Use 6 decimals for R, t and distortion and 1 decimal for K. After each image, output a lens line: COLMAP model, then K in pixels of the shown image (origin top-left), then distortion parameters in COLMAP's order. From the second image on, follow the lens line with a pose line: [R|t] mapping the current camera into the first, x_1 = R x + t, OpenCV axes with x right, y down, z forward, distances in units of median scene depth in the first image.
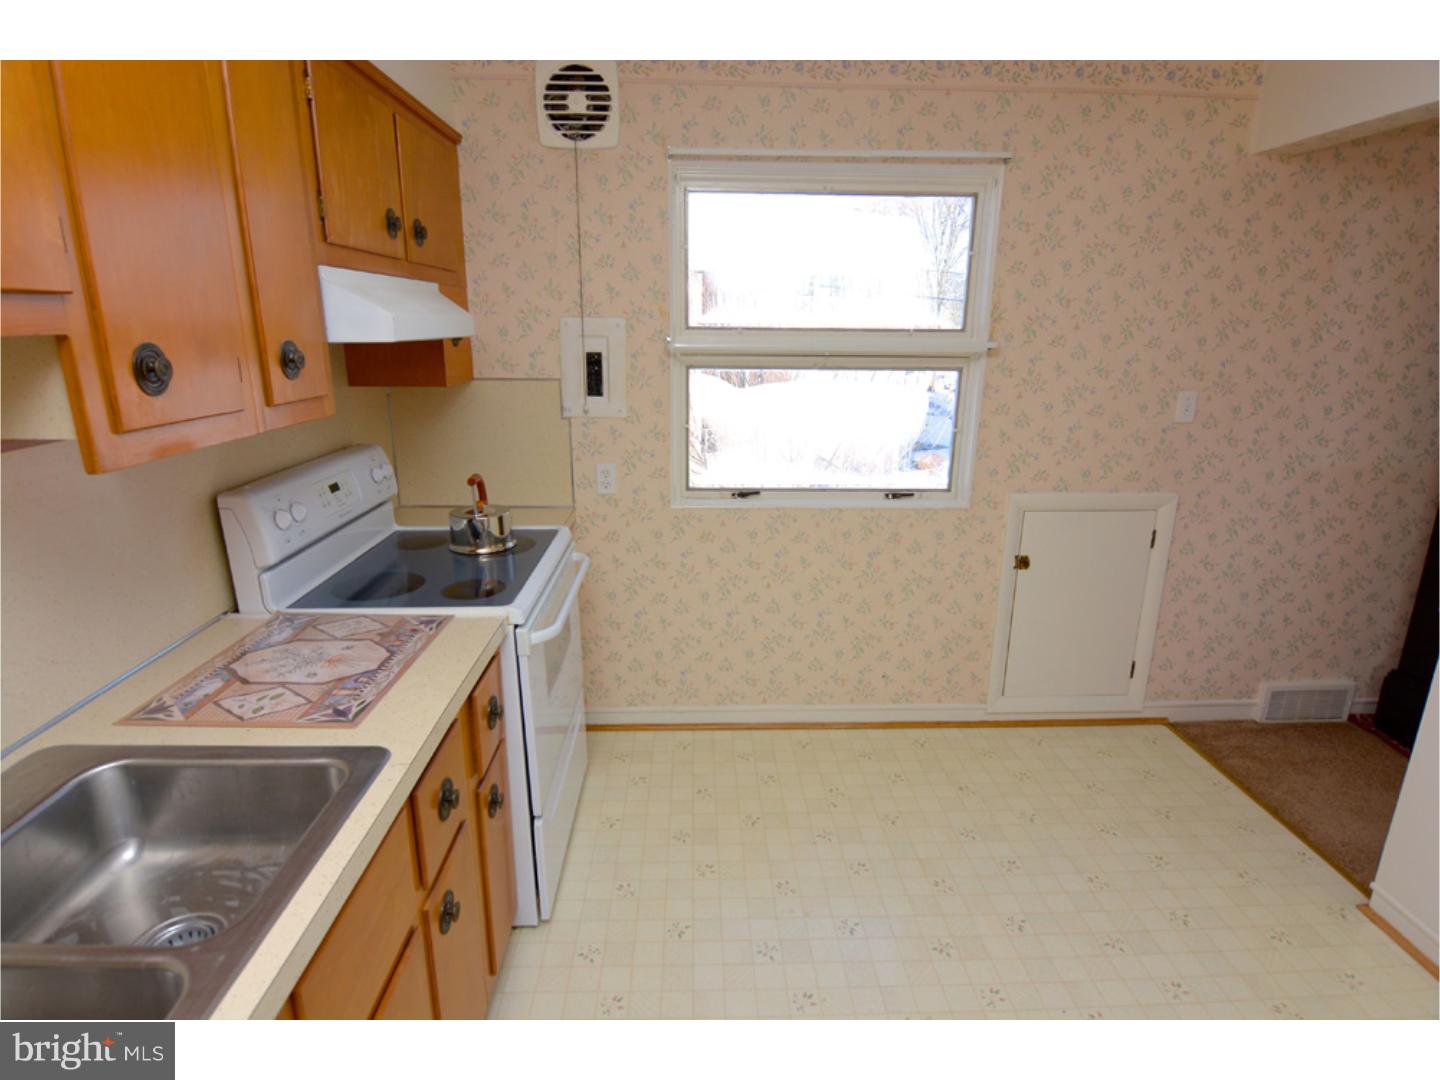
lens RADIAL K [[723.0, 0, 717.5], [0, 723.0, 535.5], [0, 0, 1]] dist [-0.031162, -0.001924]
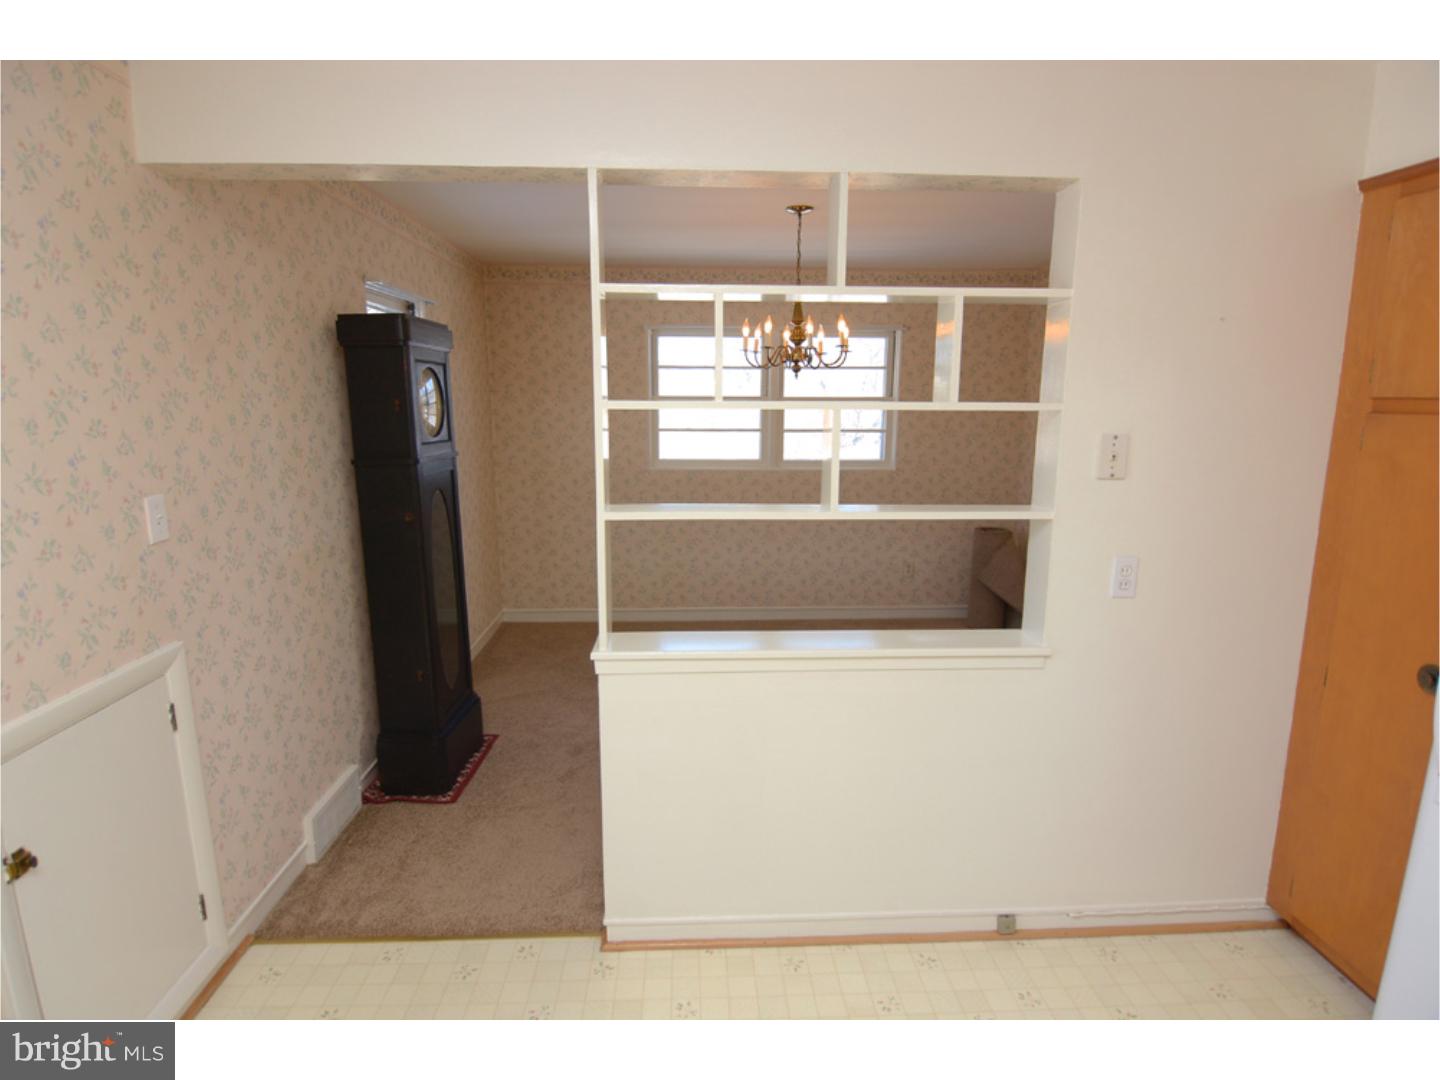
lens RADIAL K [[764.9, 0, 722.2], [0, 764.9, 543.5], [0, 0, 1]] dist [-0.020505, -0.002840]
pose [[-0.037203, -0.183286, 0.982355, -0.069696], [0.253322, 0.949196, 0.186693, -0.152872], [-0.966666, 0.255798, 0.011117, 0.468797]]
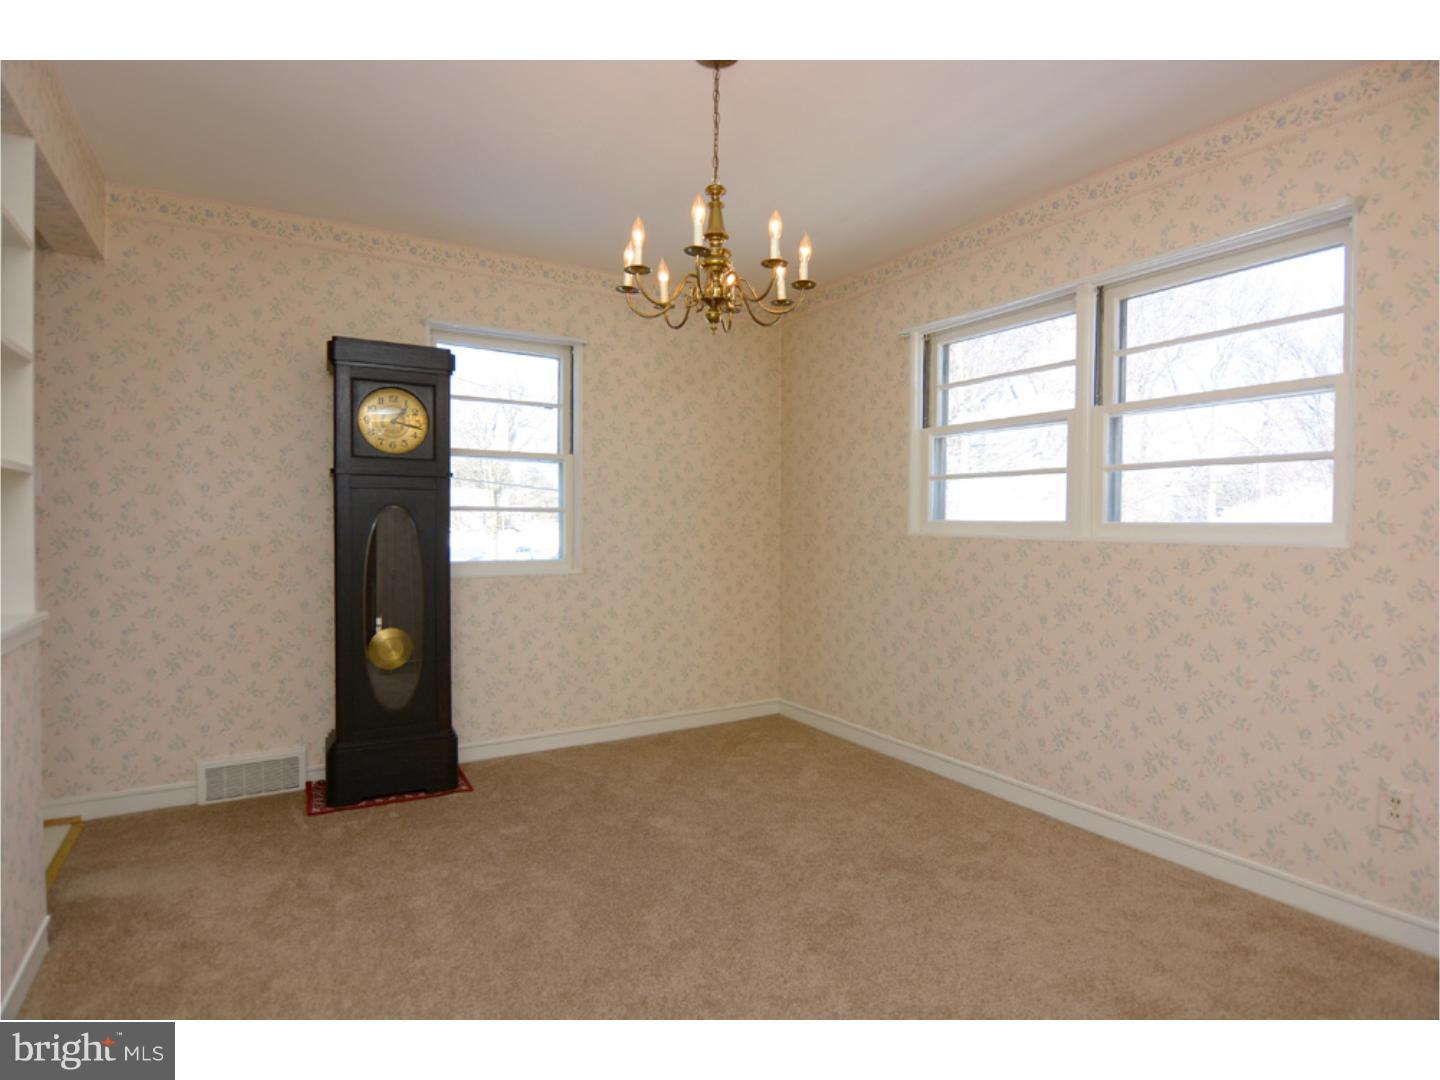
lens RADIAL K [[764.9, 0, 722.7], [0, 764.9, 538.9], [0, 0, 1]] dist [-0.020505, -0.002840]
pose [[0.864722, -0.004622, 0.502230, 0.933239], [0.122323, 0.971786, -0.201667, 0.221419], [-0.487128, 0.235820, 0.840889, -0.339192]]
